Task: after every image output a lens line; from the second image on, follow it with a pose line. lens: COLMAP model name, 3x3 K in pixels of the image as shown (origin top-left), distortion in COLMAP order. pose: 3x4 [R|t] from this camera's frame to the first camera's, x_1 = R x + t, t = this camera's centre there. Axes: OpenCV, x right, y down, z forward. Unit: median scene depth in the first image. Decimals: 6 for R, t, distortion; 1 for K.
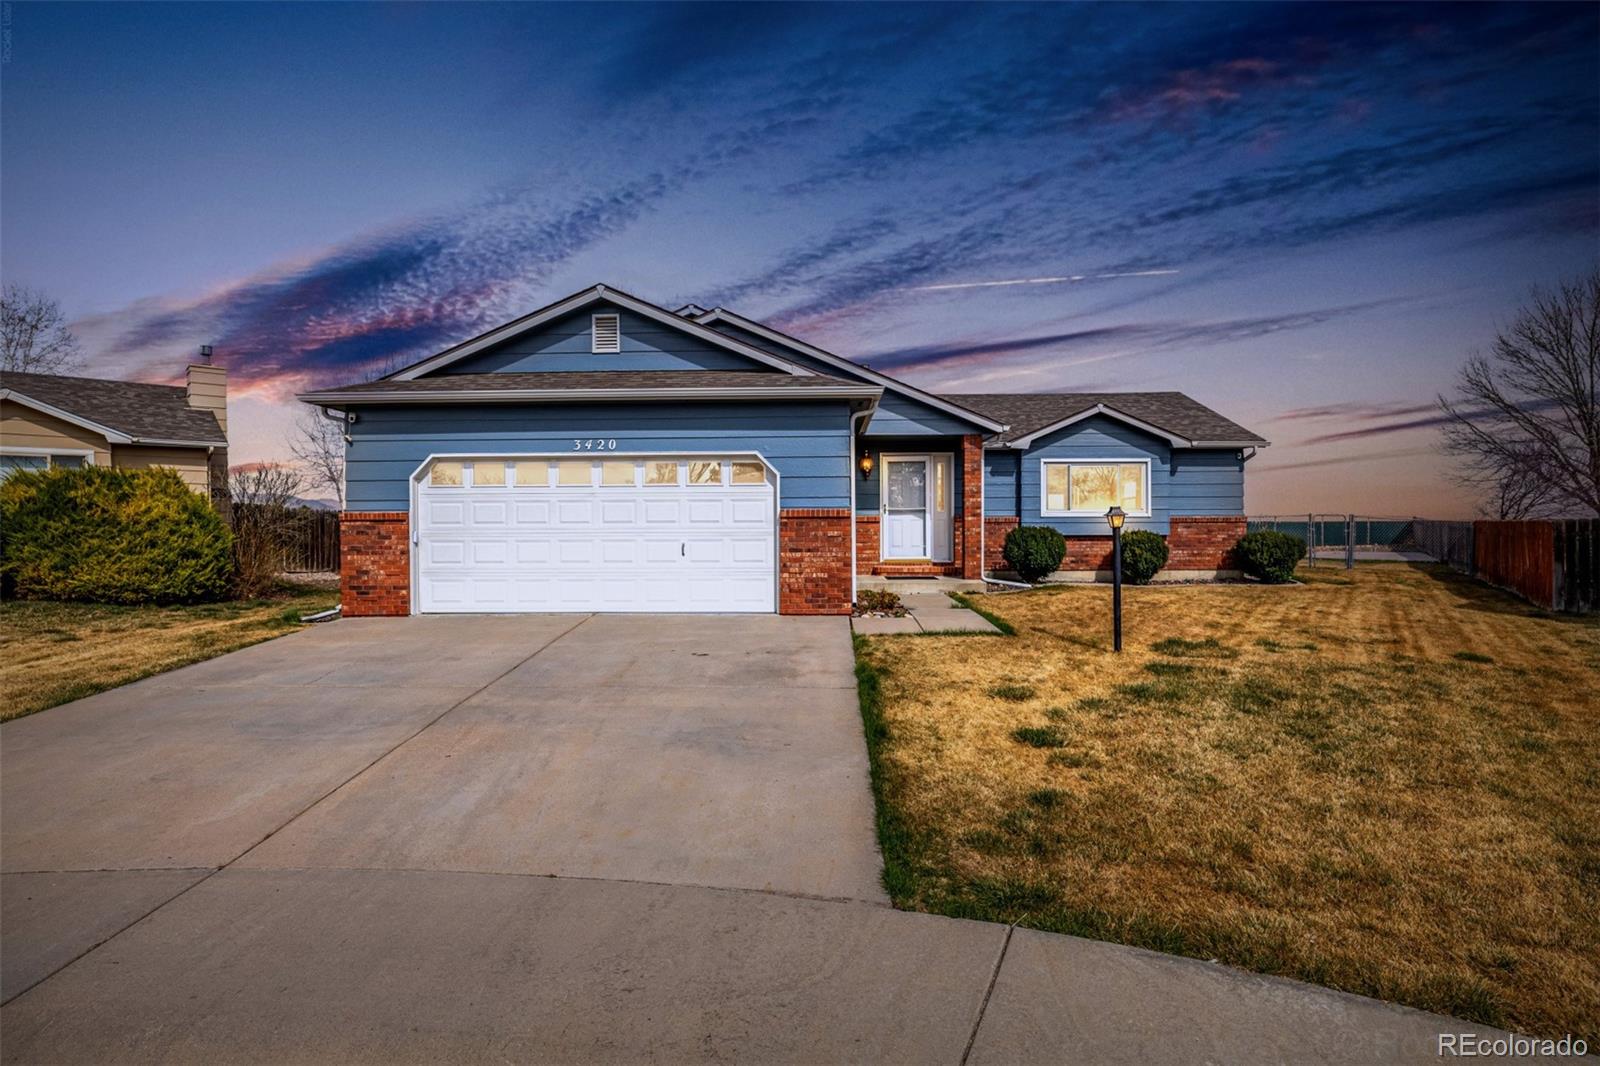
lens RADIAL K [[820.7, 0, 800.0], [0, 820.7, 533.0], [0, 0, 1]] dist [-0.000145, 0.001044]
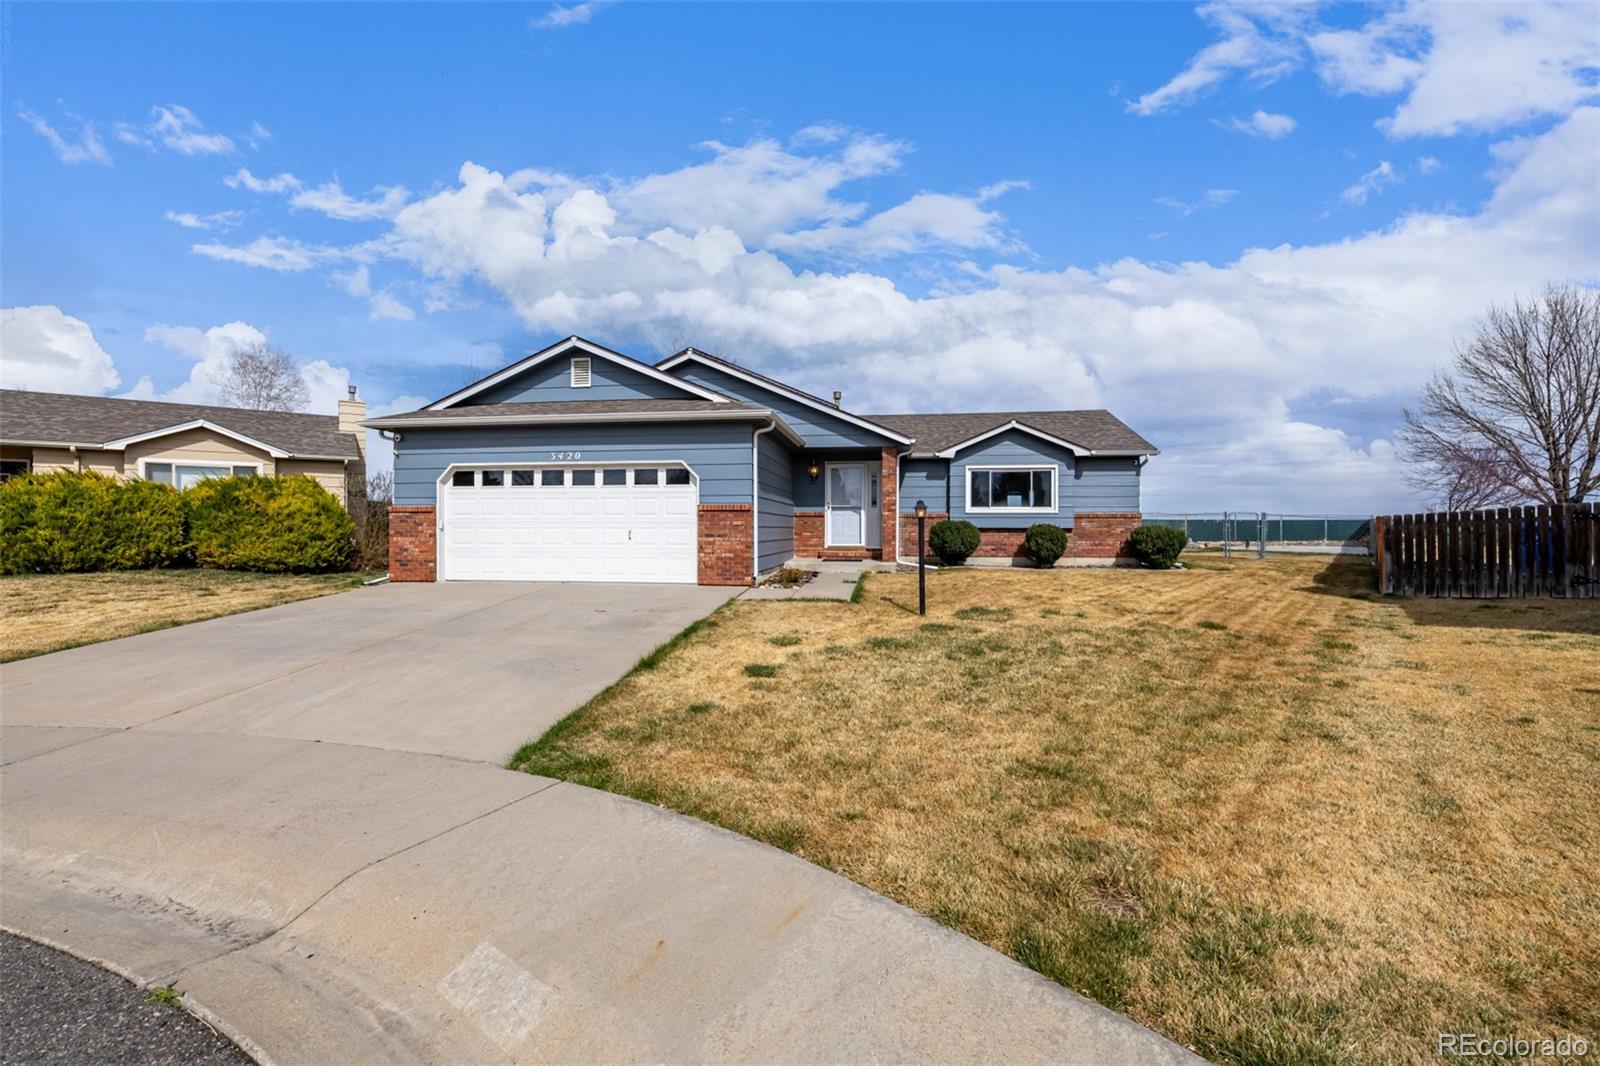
lens RADIAL K [[670.3, 0, 801.2], [0, 670.3, 525.5], [0, 0, 1]] dist [0.002891, 0.000443]
pose [[0.993663, 0.005128, -0.112280, 0.195622], [-0.005751, 0.999970, -0.005219, 0.007154], [0.112250, 0.005831, 0.993663, -0.033420]]
